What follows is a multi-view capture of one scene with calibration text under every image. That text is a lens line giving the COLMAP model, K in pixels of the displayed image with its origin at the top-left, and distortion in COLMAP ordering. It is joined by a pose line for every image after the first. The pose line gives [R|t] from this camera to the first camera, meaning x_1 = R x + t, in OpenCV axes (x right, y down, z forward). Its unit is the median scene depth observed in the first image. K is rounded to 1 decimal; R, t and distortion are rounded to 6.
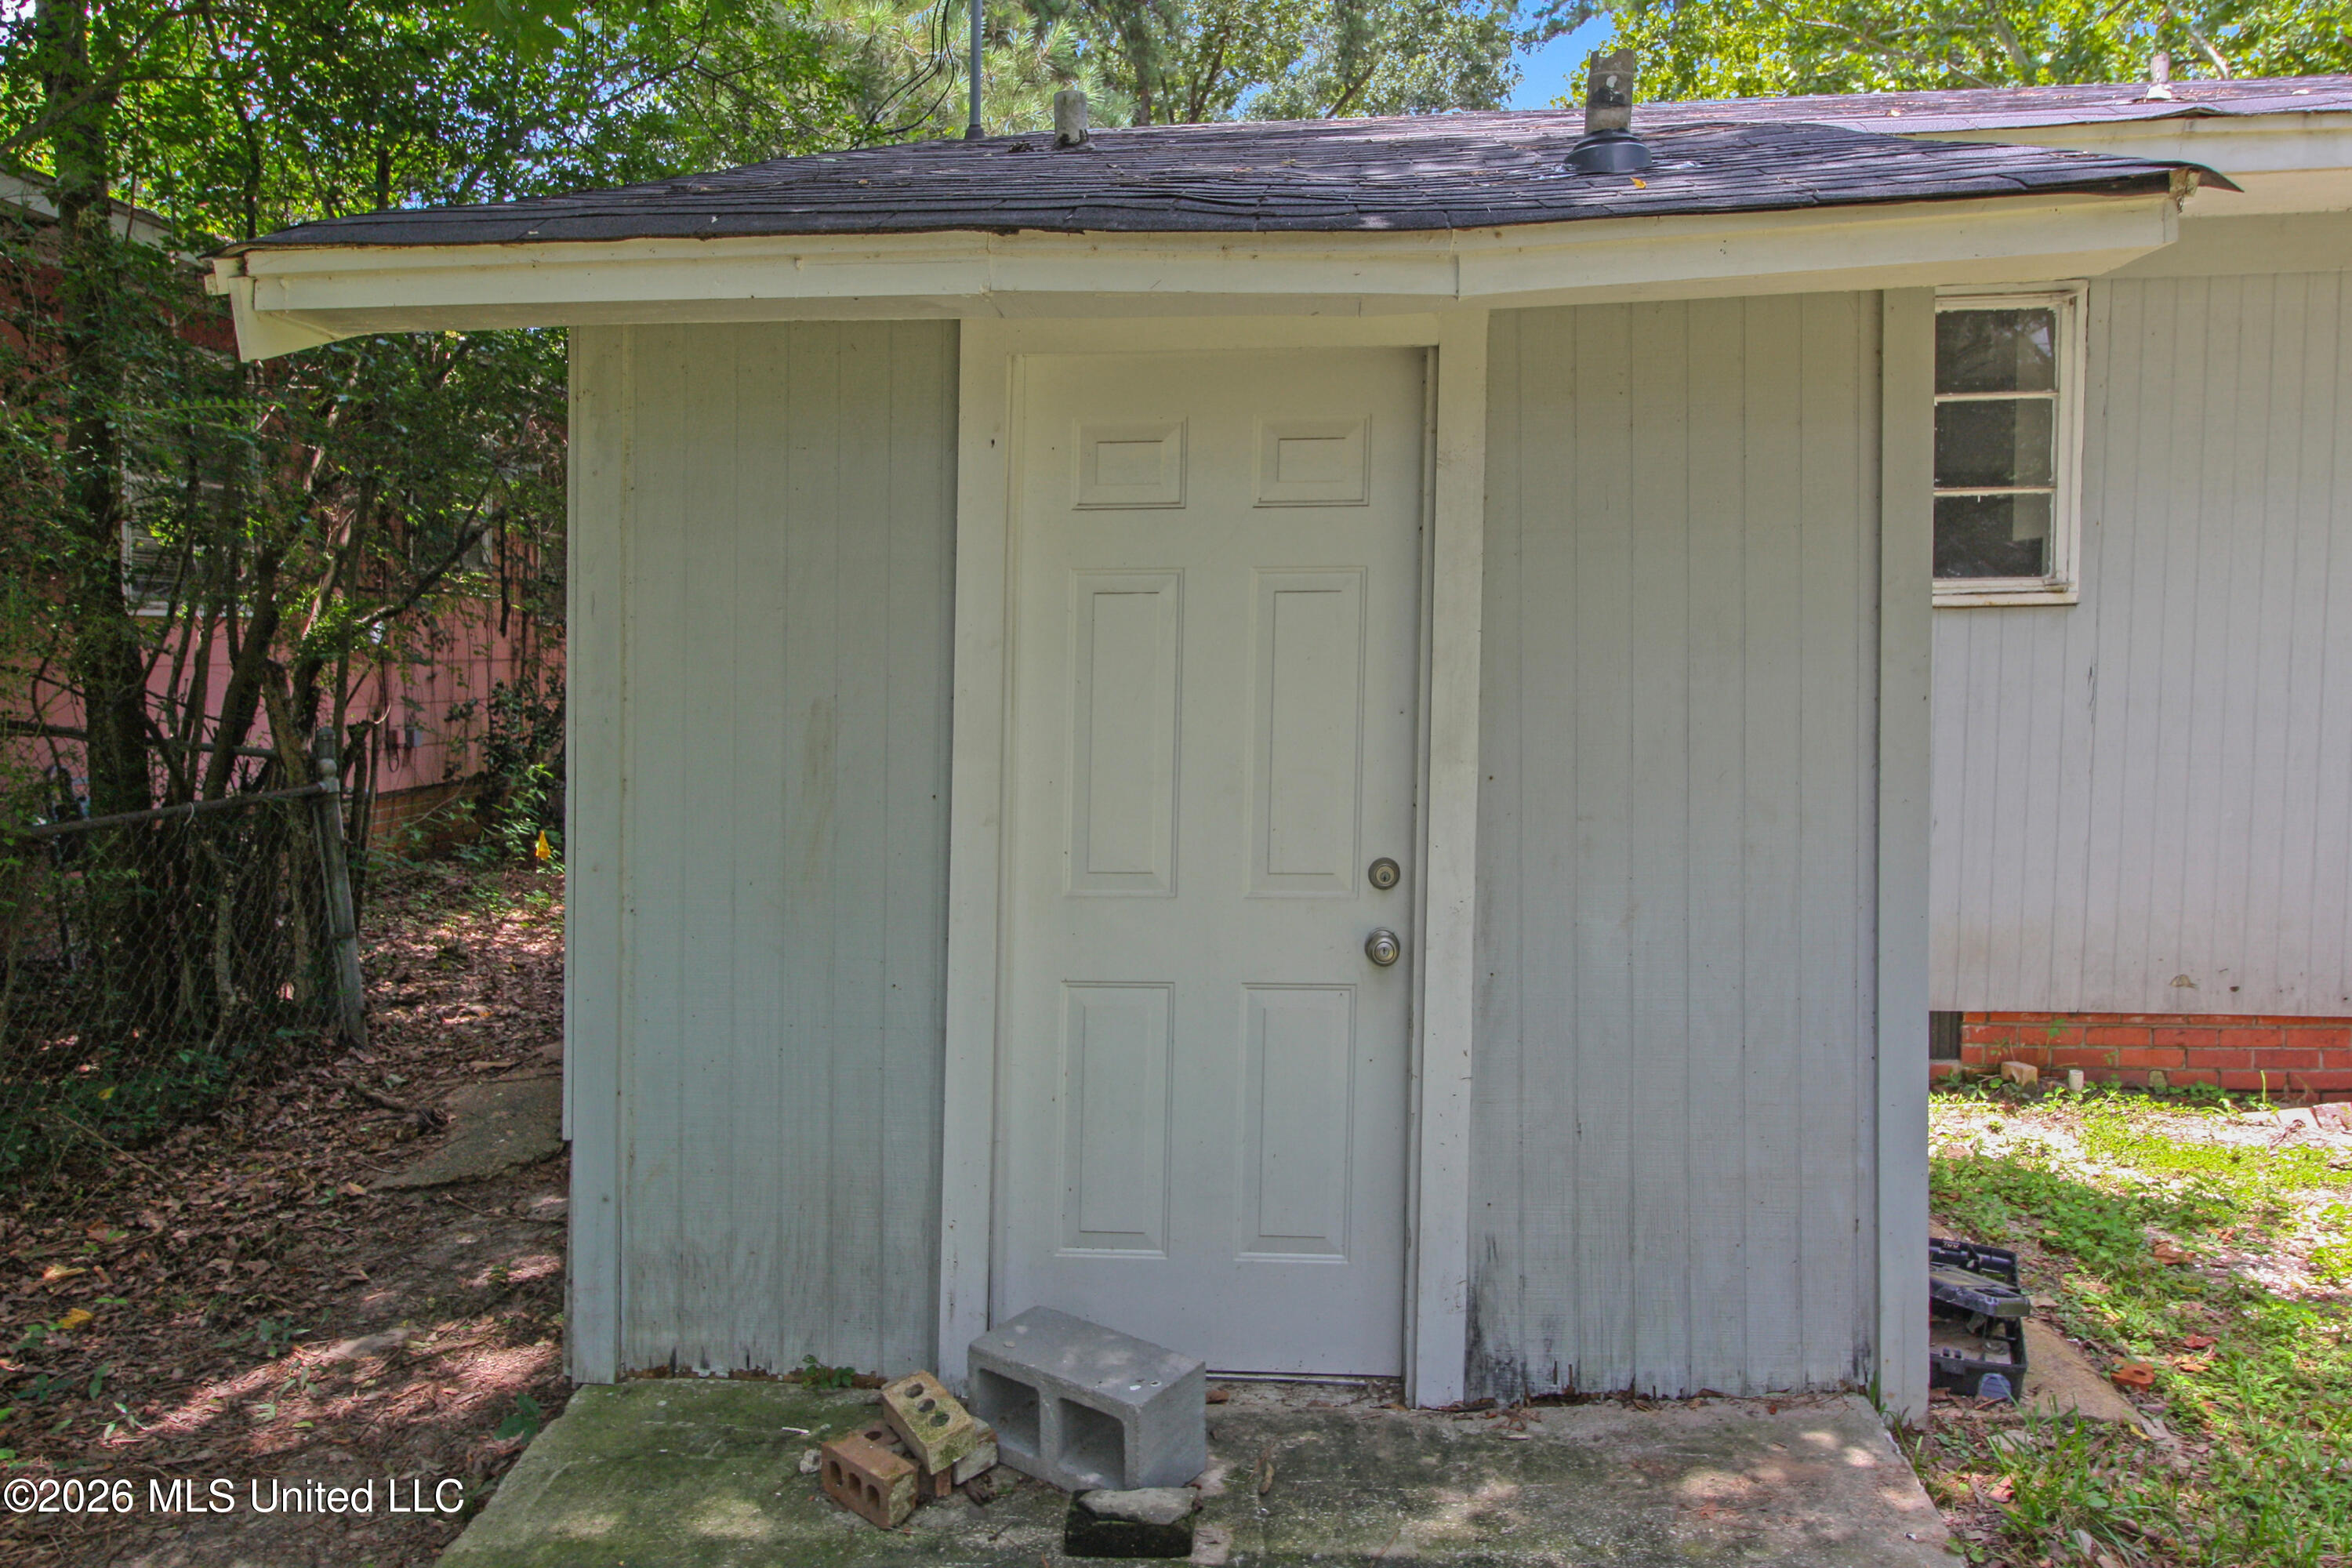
lens RADIAL K [[952.2, 0, 1175.6], [0, 952.2, 681.9], [0, 0, 1]] dist [-0.000336, -0.000350]
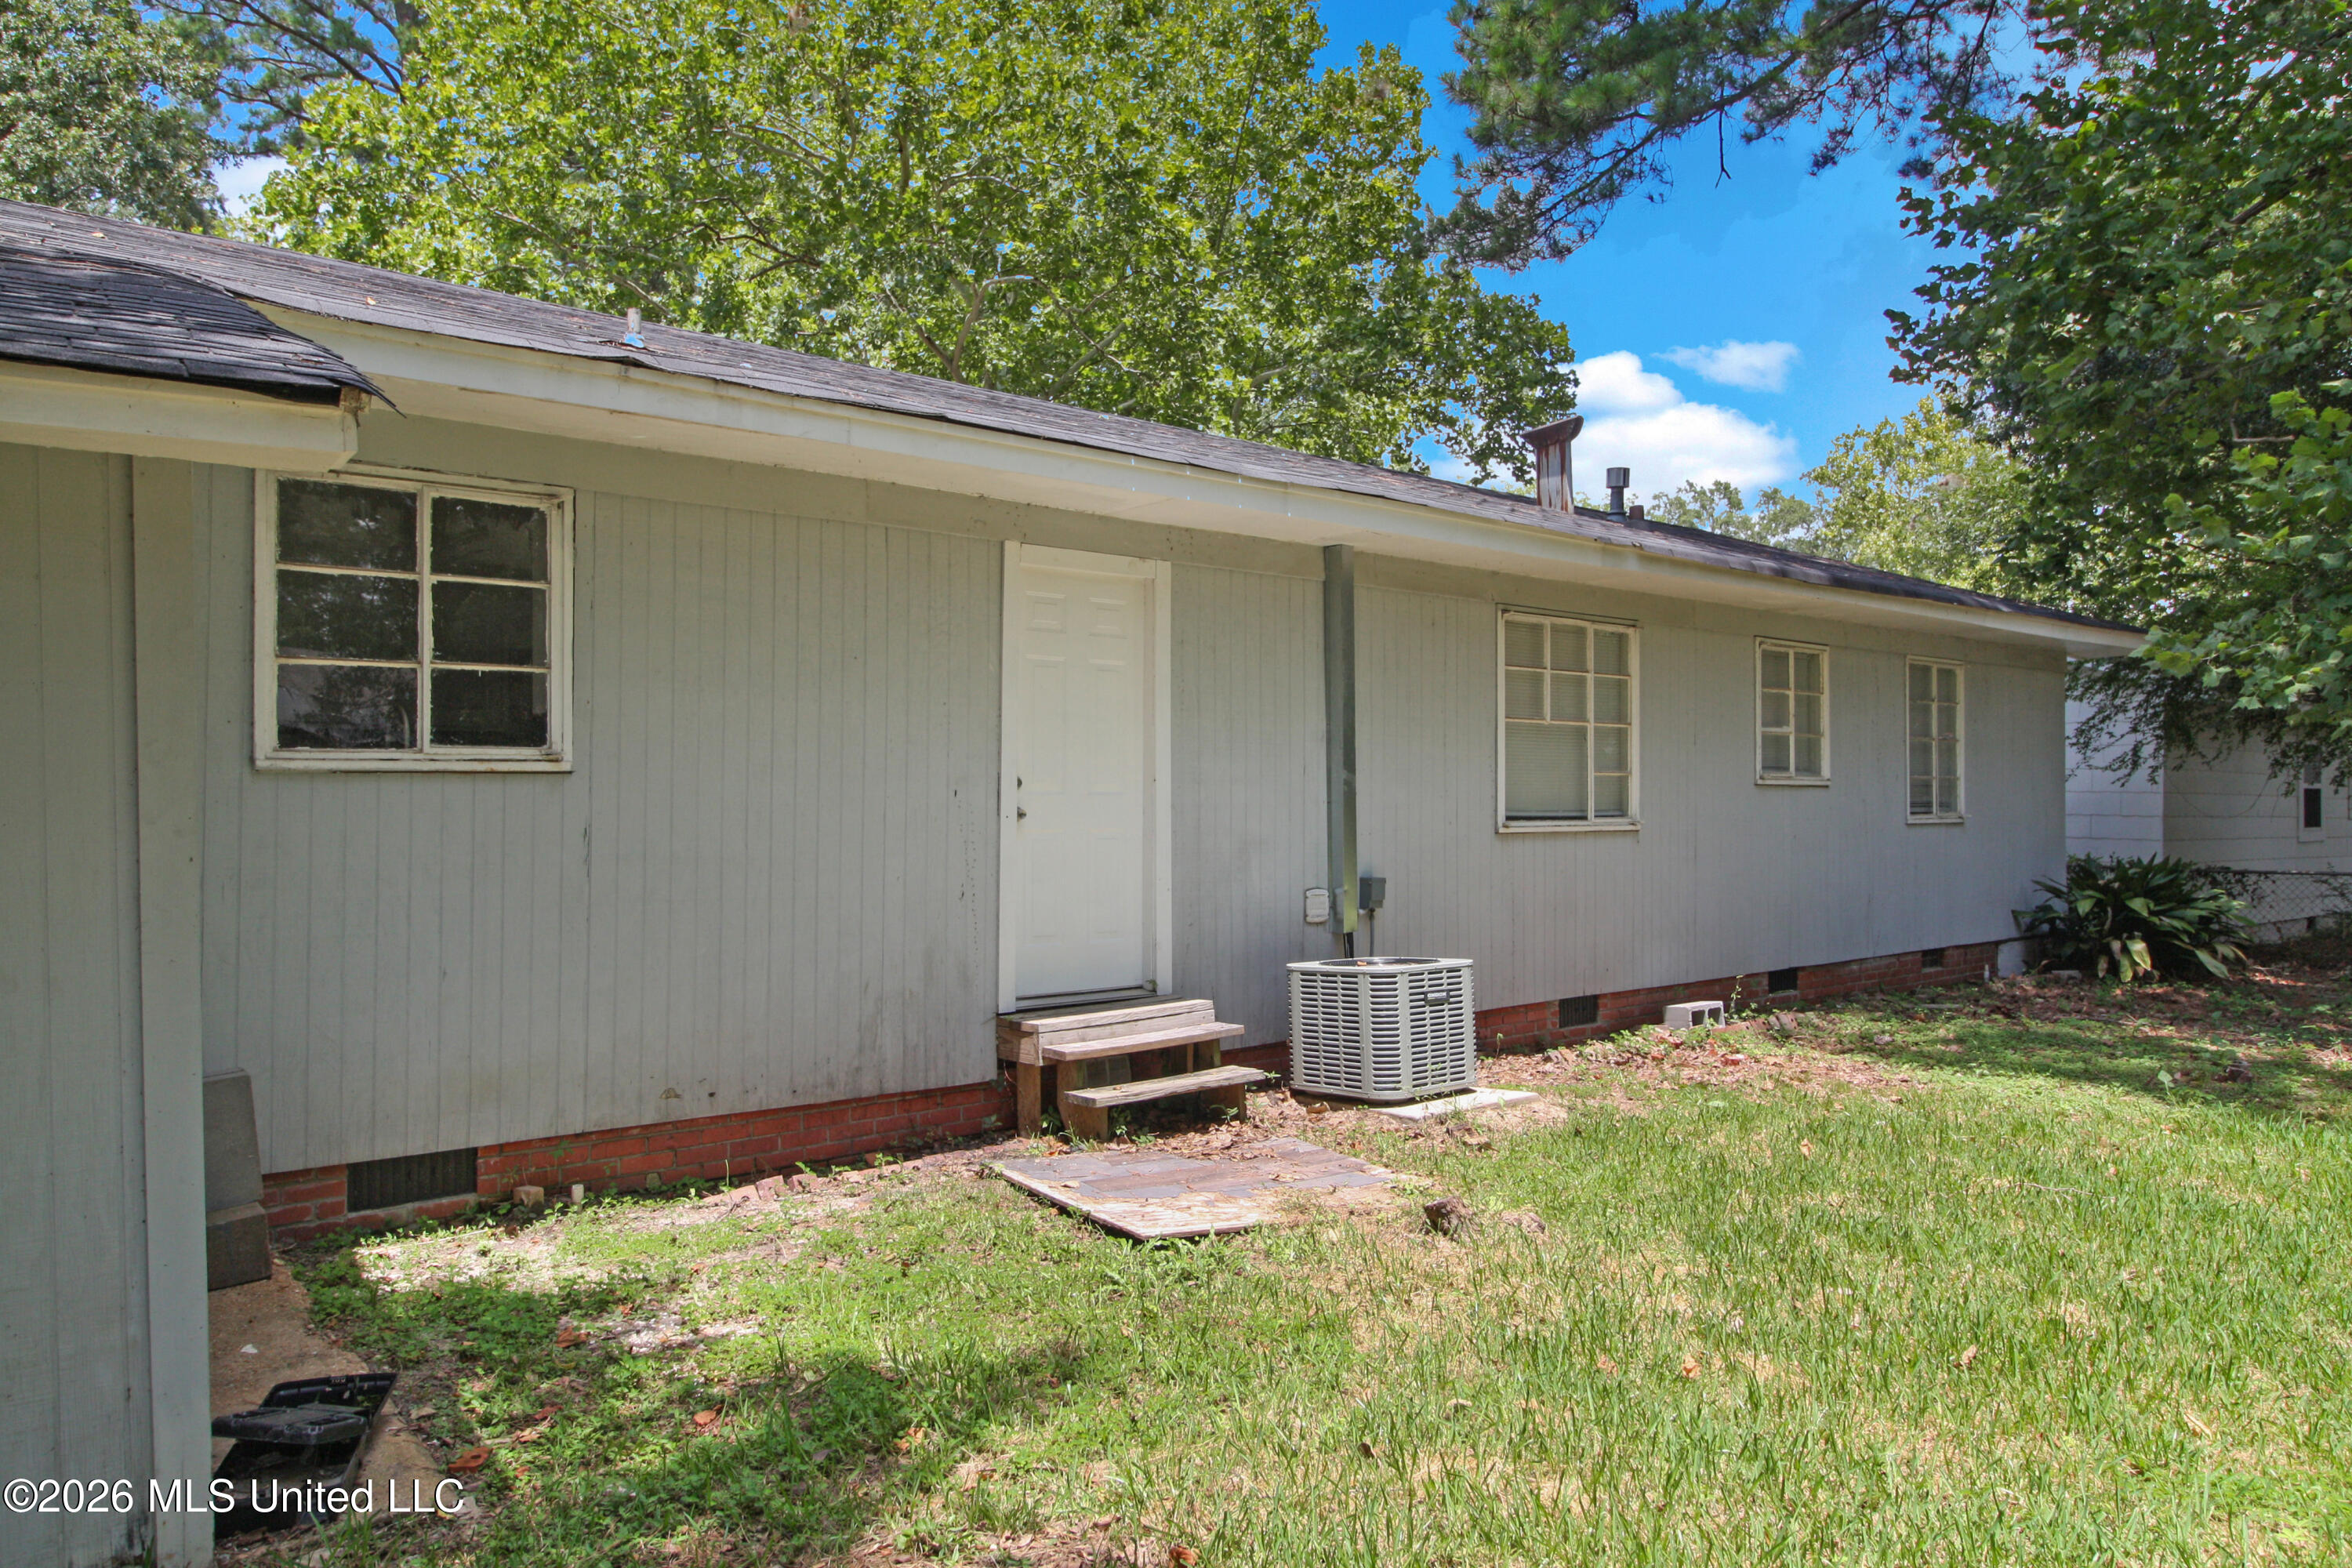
lens RADIAL K [[945.4, 0, 1175.8], [0, 945.4, 824.9], [0, 0, 1]] dist [-0.001395, -0.000628]
pose [[0.880973, -0.000037, 0.473166, 1.048702], [0.006170, 0.999916, -0.011409, -0.001572], [-0.473126, 0.012970, 0.880899, -0.331228]]
